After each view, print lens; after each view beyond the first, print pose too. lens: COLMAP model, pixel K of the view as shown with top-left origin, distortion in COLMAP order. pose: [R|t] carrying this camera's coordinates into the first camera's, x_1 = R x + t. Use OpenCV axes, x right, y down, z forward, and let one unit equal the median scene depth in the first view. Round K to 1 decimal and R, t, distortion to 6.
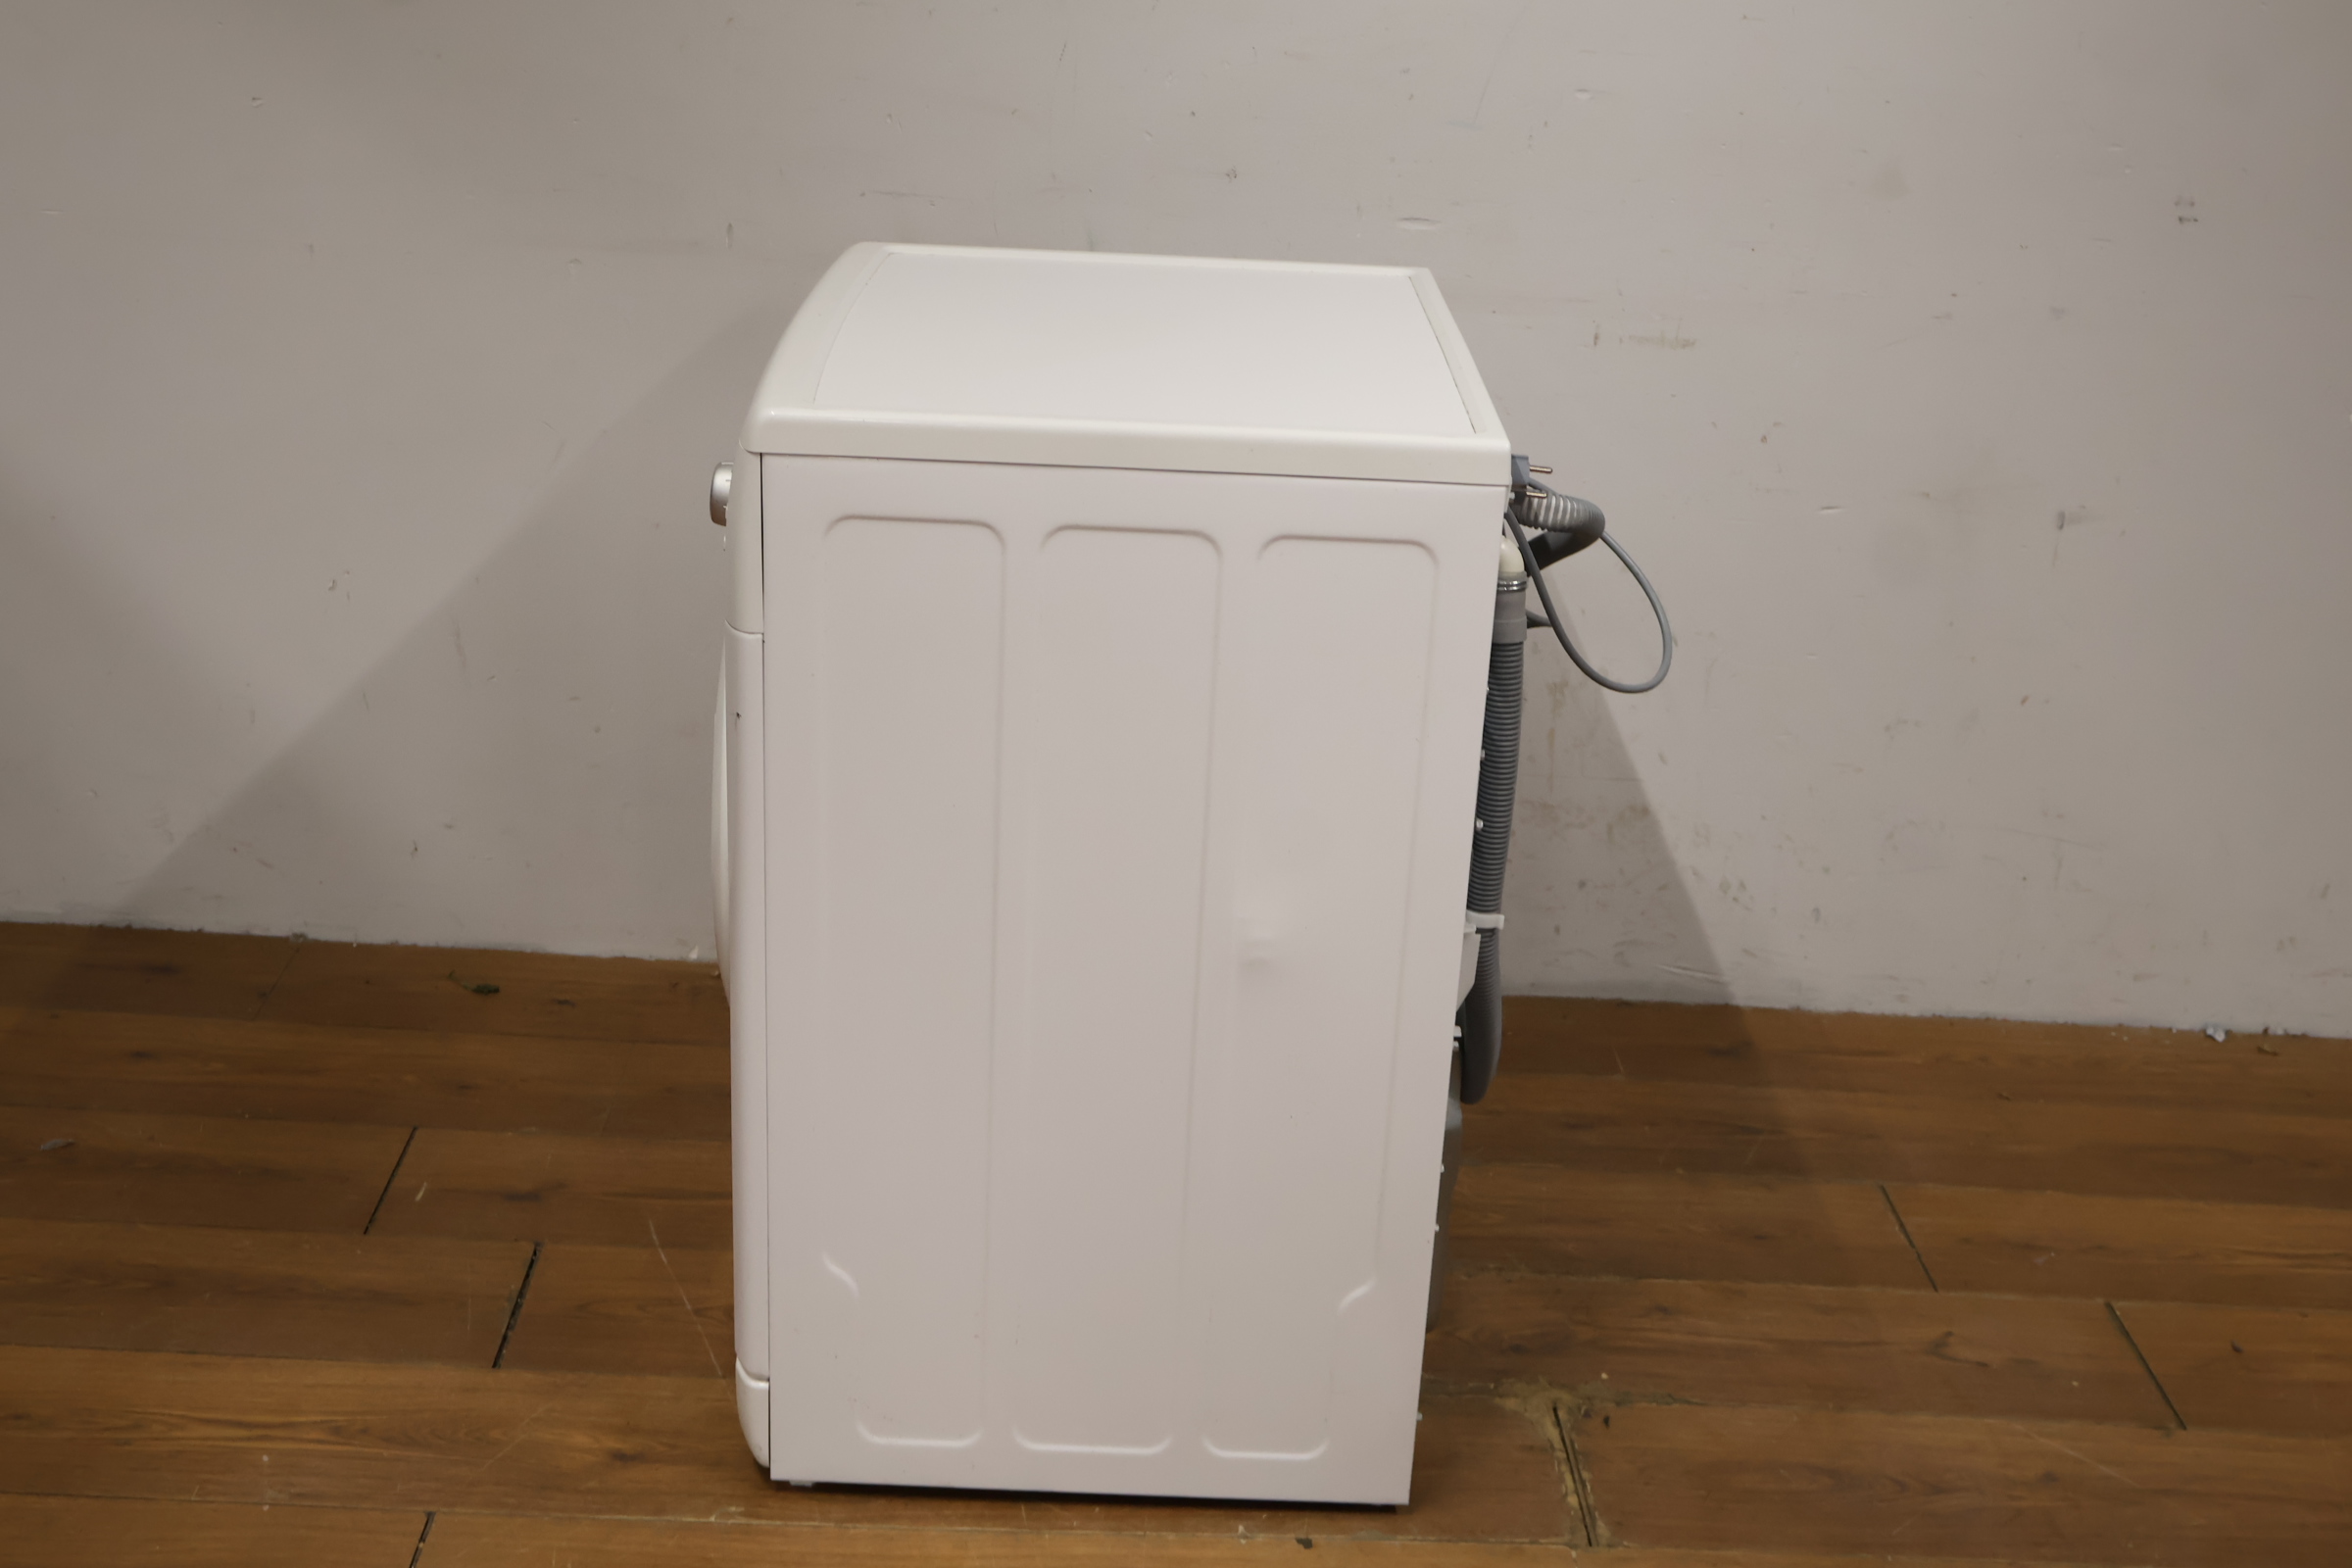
lens RADIAL K [[2852.3, 0, 1159.0], [0, 2852.3, 781.2], [0, 0, 1]] dist [0.007970, 0.000000]
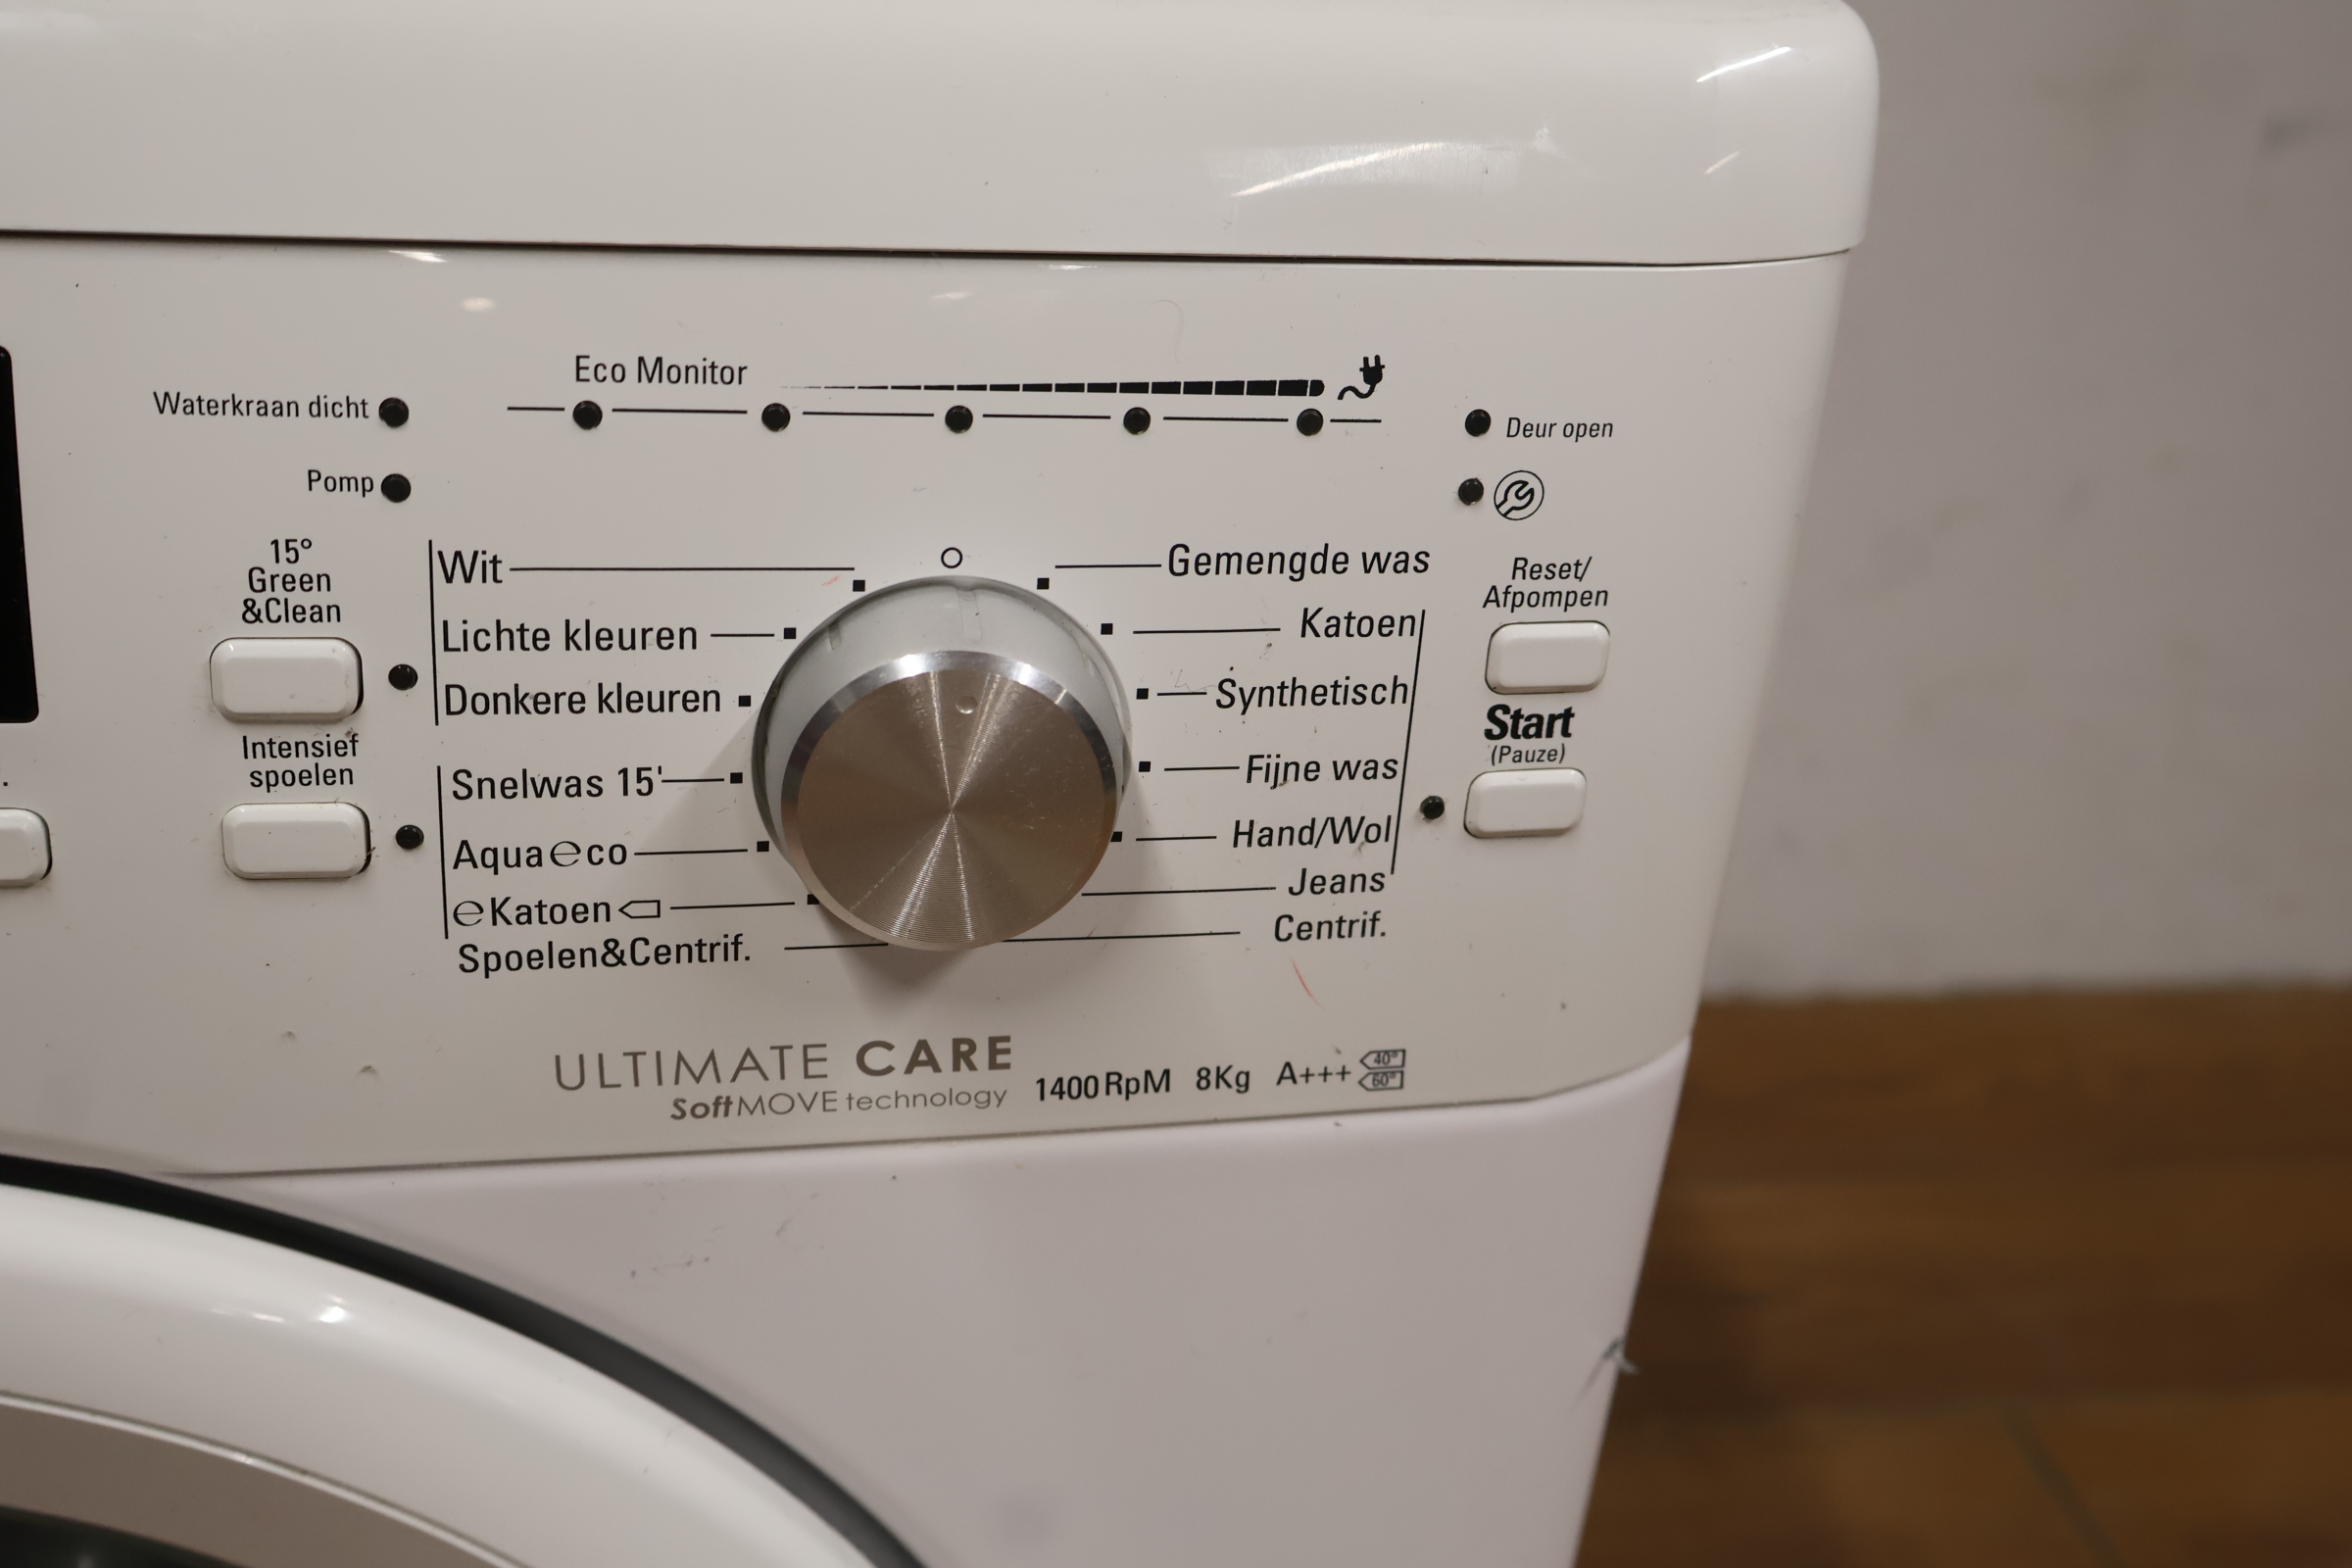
lens RADIAL K [[2852.3, 0, 1163.4], [0, 2852.3, 800.3], [0, 0, 1]] dist [0.007970, 0.000000]
pose [[0.982453, -0.050551, 0.179527, 0.007112], [0.022145, 0.987376, 0.156839, -0.063445], [-0.185189, -0.150111, 0.971170, 0.563066]]
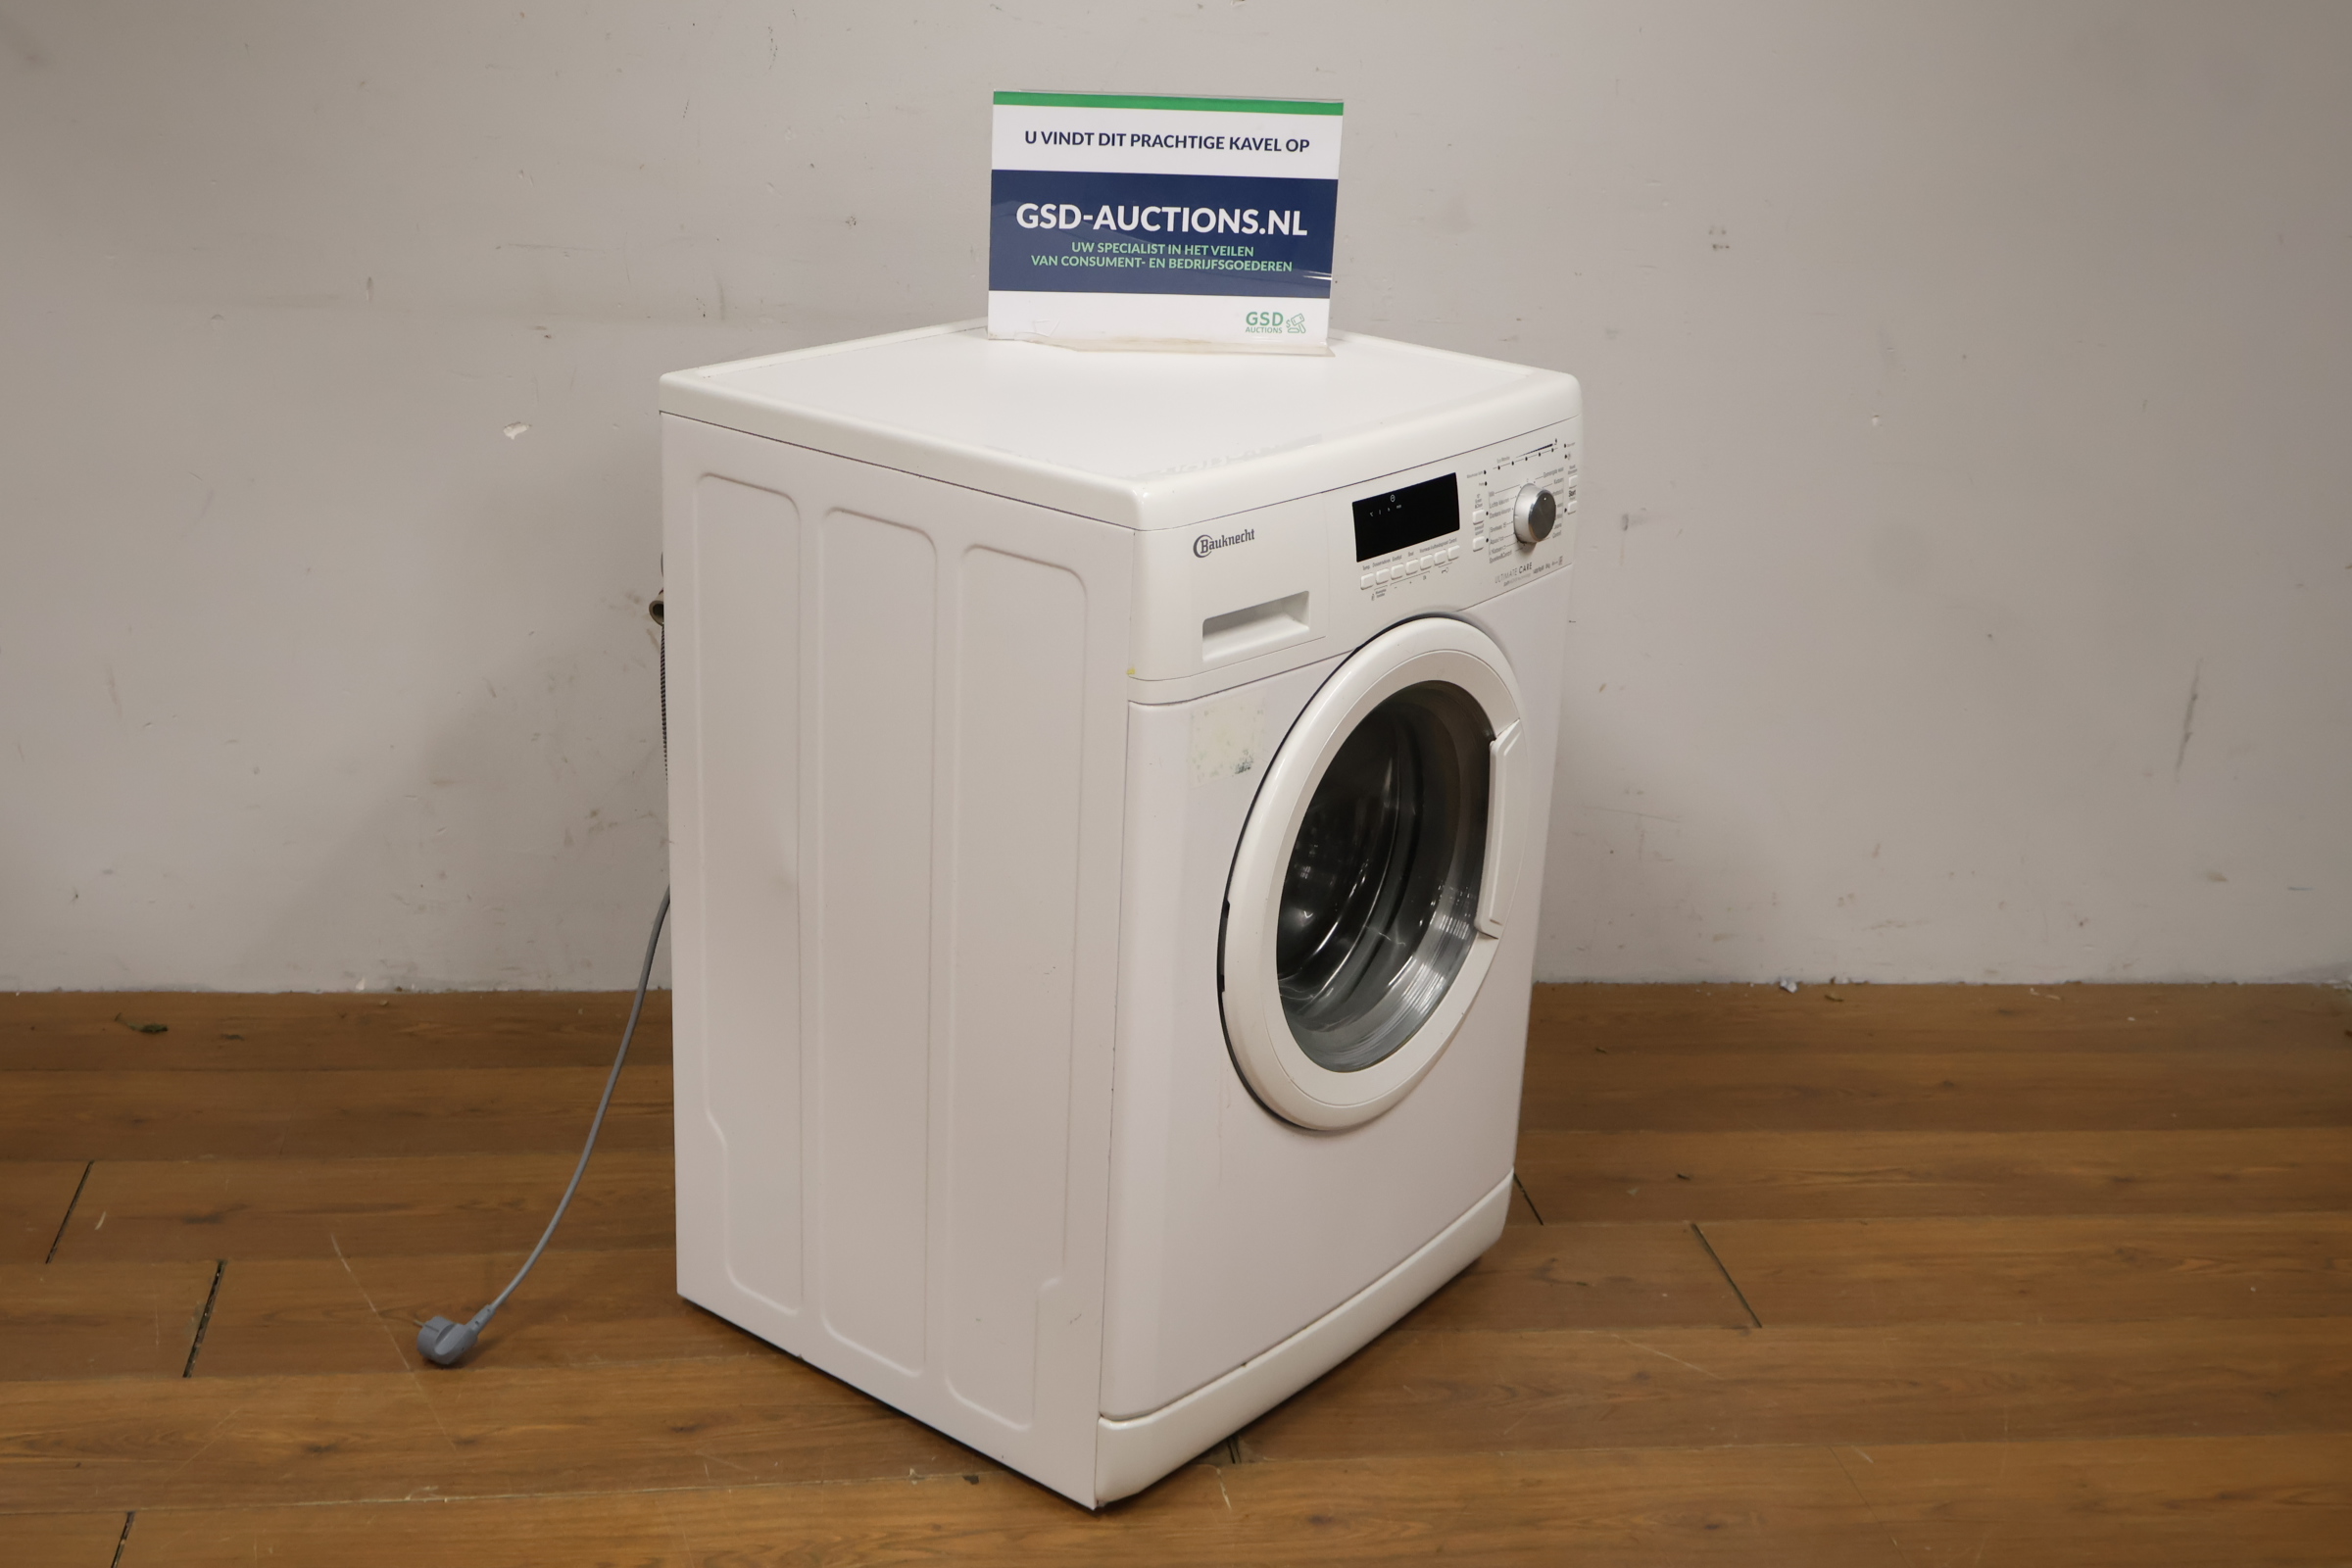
lens RADIAL K [[2852.3, 0, 1179.9], [0, 2852.3, 776.7], [0, 0, 1]] dist [0.007970, 0.000000]
pose [[0.990972, -0.043567, 0.126794, 0.003225], [0.046099, 0.998791, -0.017098, 0.019686], [-0.125896, 0.022789, 0.991782, -0.073269]]
